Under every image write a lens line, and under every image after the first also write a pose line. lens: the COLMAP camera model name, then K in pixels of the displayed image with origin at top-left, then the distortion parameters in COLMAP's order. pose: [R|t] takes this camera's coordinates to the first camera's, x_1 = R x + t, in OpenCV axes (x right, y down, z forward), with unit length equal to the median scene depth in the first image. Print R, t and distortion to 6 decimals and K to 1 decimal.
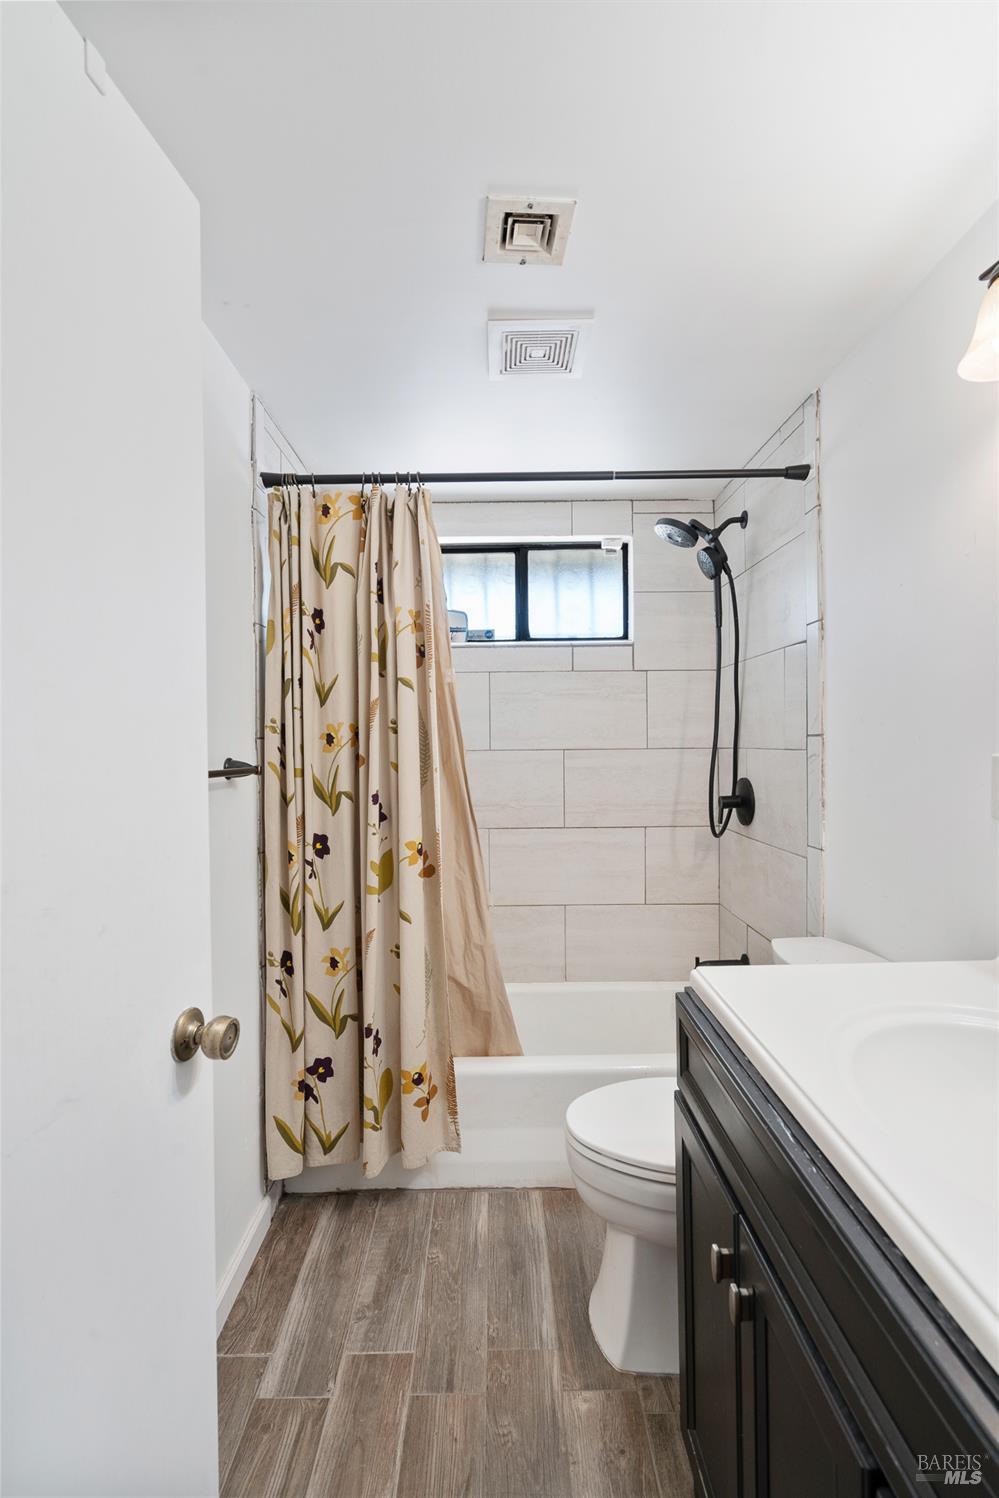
lens RADIAL K [[677.3, 0, 502.4], [0, 677.3, 743.5], [0, 0, 1]] dist [-0.004107, 0.003214]
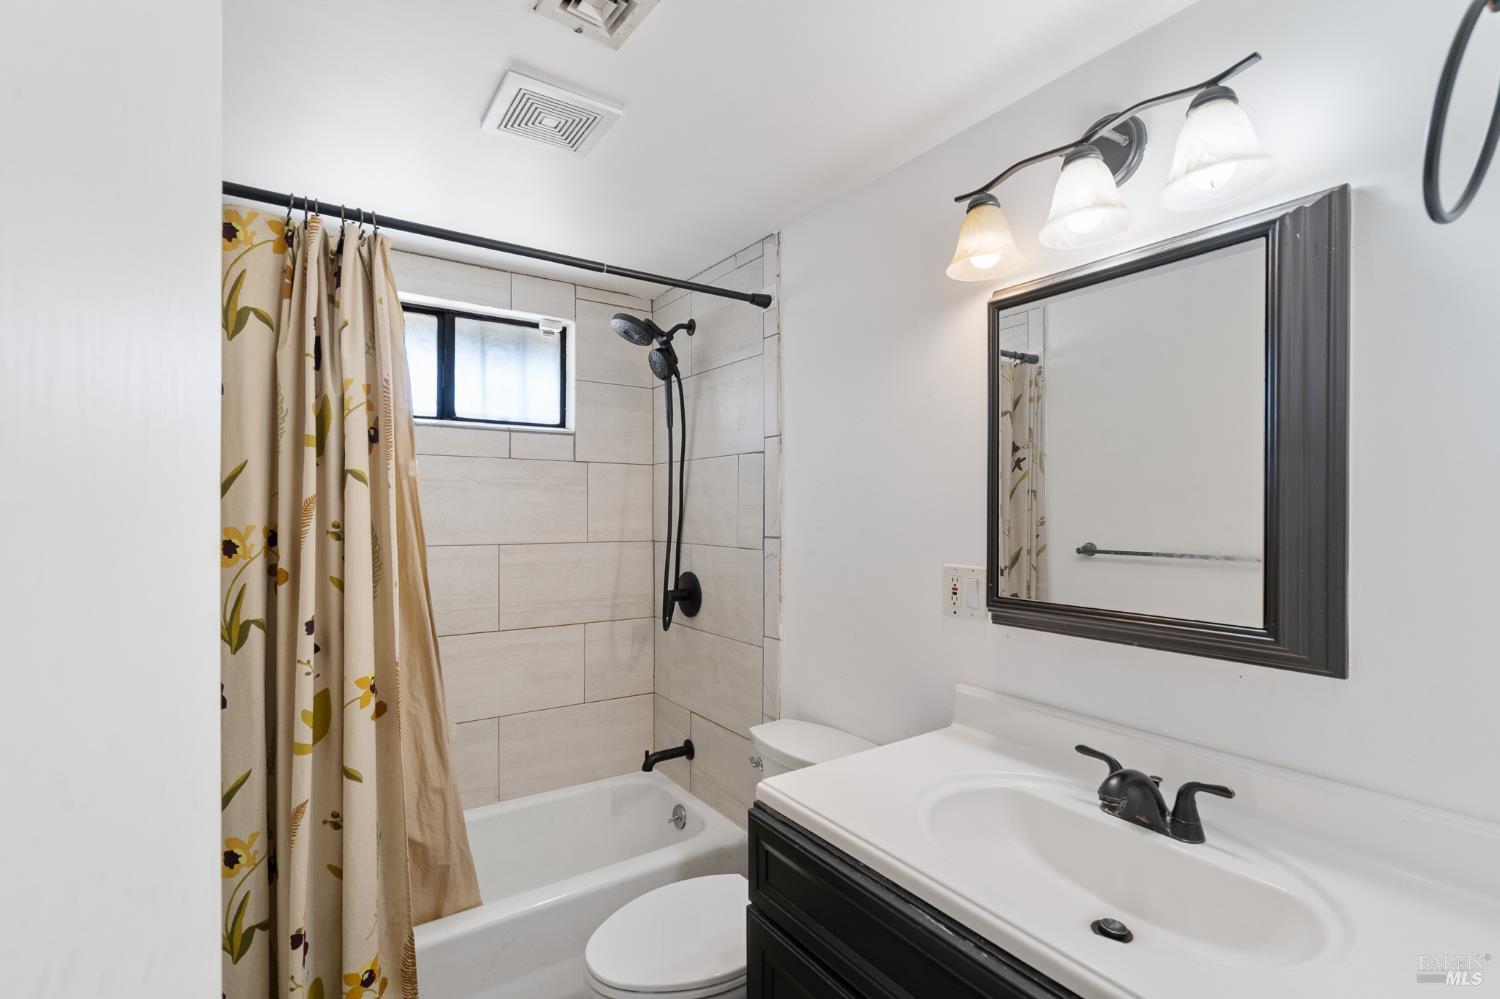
lens RADIAL K [[678.2, 0, 747.8], [0, 678.2, 507.2], [0, 0, 1]] dist [-0.004107, 0.003214]
pose [[0.829031, 0.016327, 0.558964, -0.200232], [-0.011090, 0.999857, -0.012757, -0.046887], [-0.559092, 0.004377, 0.829094, 0.090702]]
